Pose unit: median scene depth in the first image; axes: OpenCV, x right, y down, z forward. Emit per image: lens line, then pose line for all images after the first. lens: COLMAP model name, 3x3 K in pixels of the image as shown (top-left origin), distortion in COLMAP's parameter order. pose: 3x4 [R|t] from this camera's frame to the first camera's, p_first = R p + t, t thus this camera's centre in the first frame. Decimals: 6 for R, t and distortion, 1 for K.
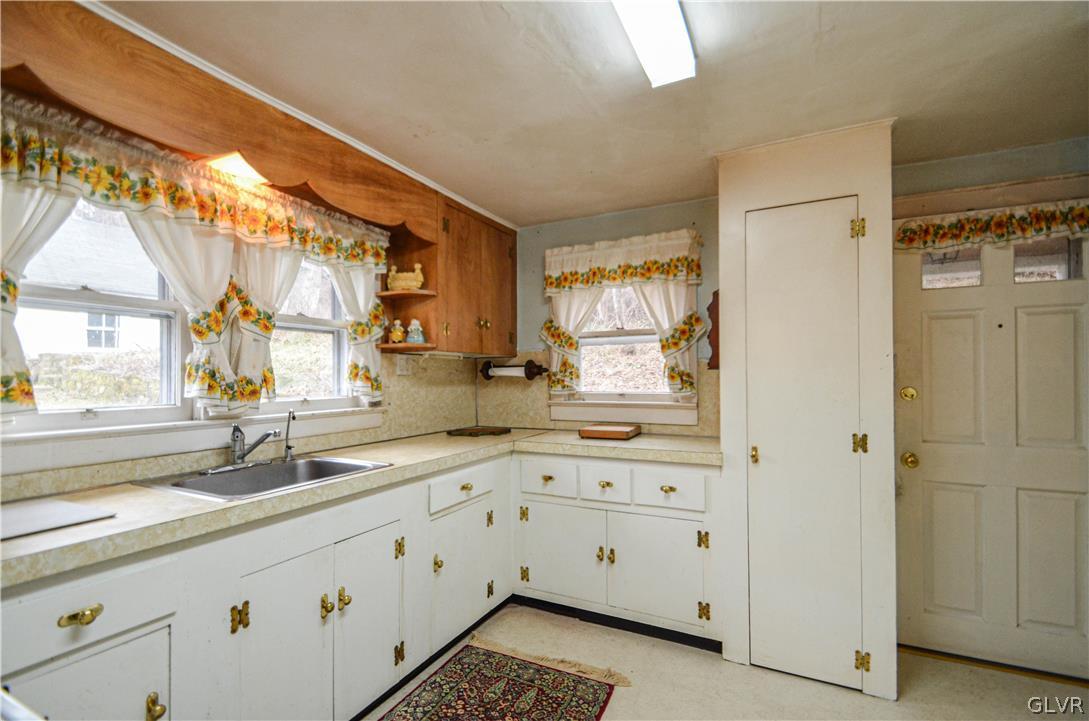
lens RADIAL K [[484.6, 0, 537.2], [0, 484.6, 375.4], [0, 0, 1]] dist [0.023713, -0.010682]
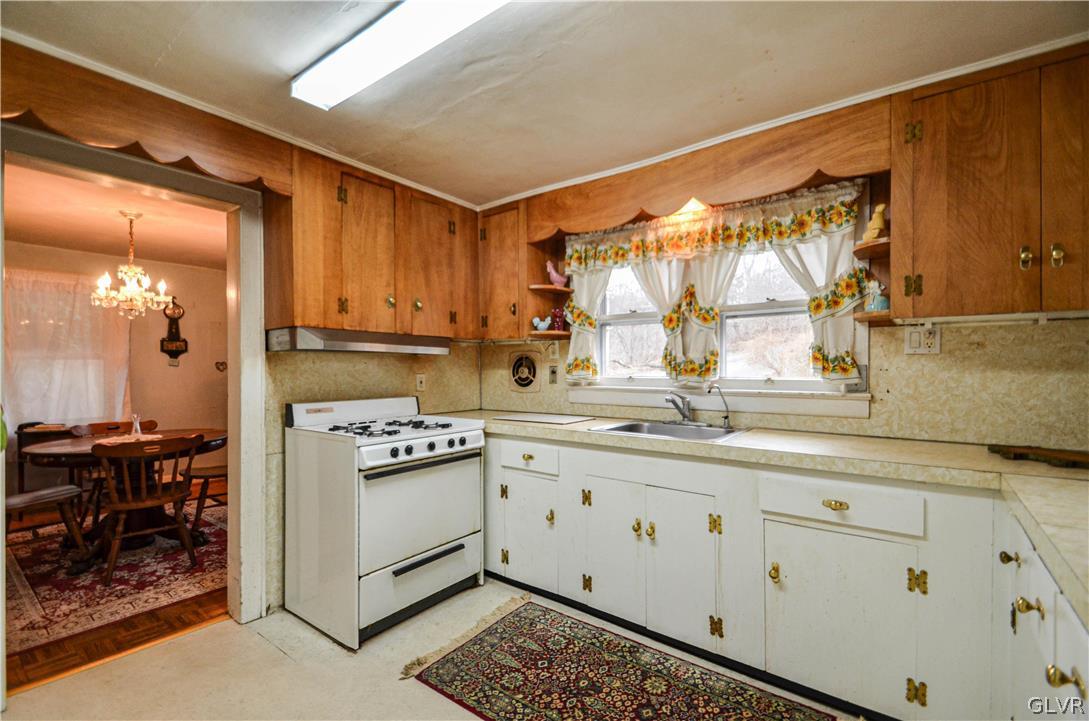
lens RADIAL K [[484.6, 0, 551.2], [0, 484.6, 369.0], [0, 0, 1]] dist [0.023713, -0.010682]
pose [[-0.173873, 0.013130, -0.984680, 0.742375], [0.006527, 0.999905, 0.012180, 0.012585], [0.984746, -0.004309, -0.173943, 0.795842]]
